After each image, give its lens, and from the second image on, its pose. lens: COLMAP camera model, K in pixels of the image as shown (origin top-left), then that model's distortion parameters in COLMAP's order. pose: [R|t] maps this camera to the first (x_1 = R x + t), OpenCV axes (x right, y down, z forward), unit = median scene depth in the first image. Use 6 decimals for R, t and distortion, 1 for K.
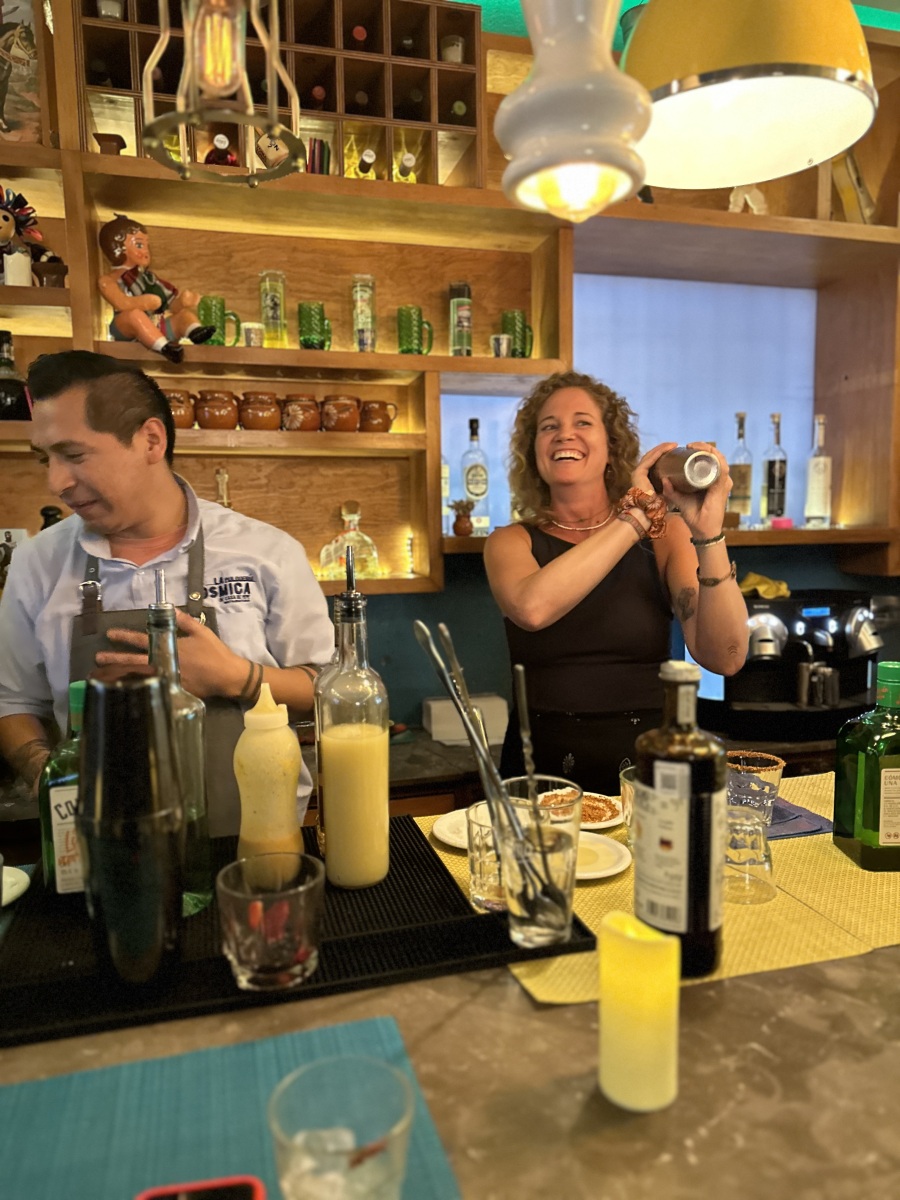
lens RADIAL K [[831.3, 0, 425.6], [0, 831.3, 613.8], [0, 0, 1]] dist [0.097307, -0.111691]
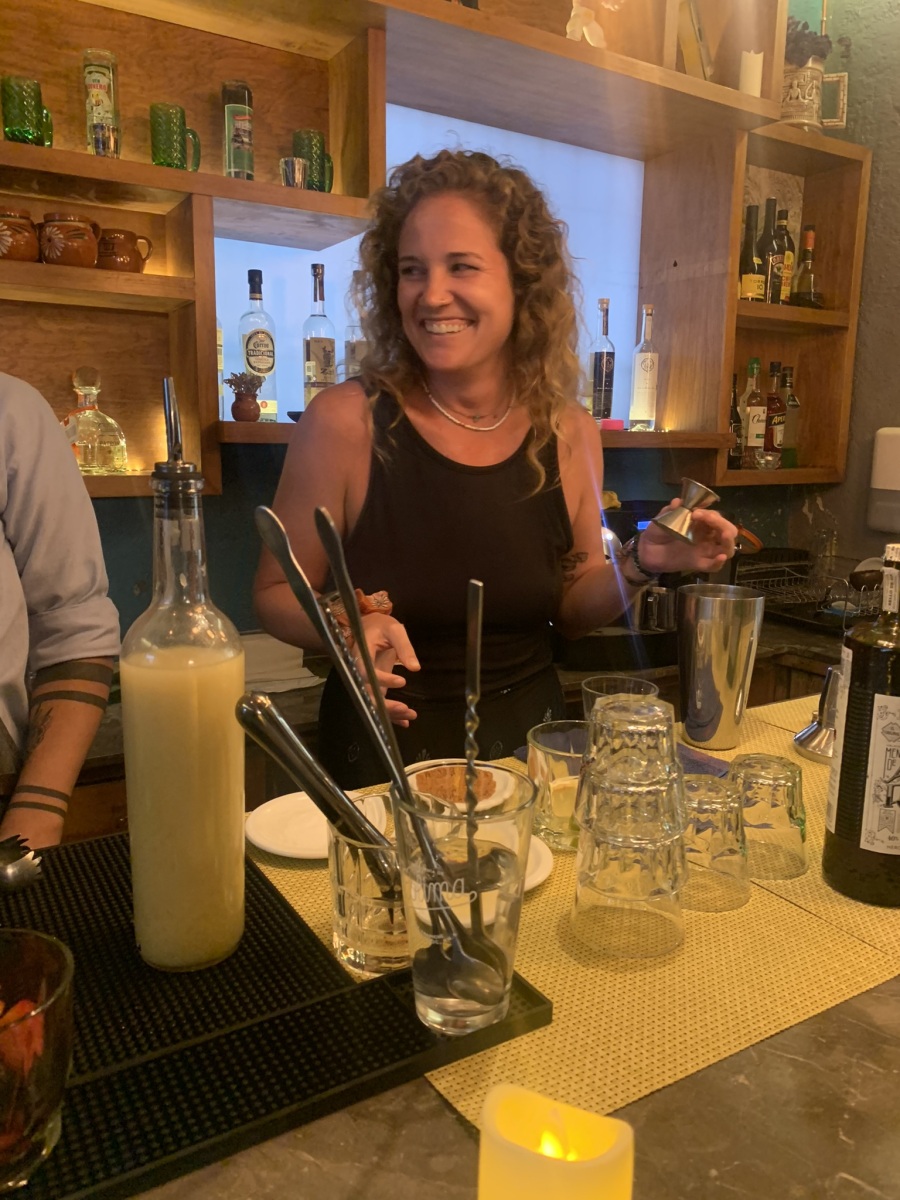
lens RADIAL K [[914.0, 0, 450.2], [0, 914.0, 590.7], [0, 0, 1]] dist [-0.007845, 0.000031]
pose [[0.954799, -0.017511, 0.296735, -0.027061], [0.000286, 0.998317, 0.057993, 0.011956], [-0.297251, -0.055286, 0.953197, 0.144987]]
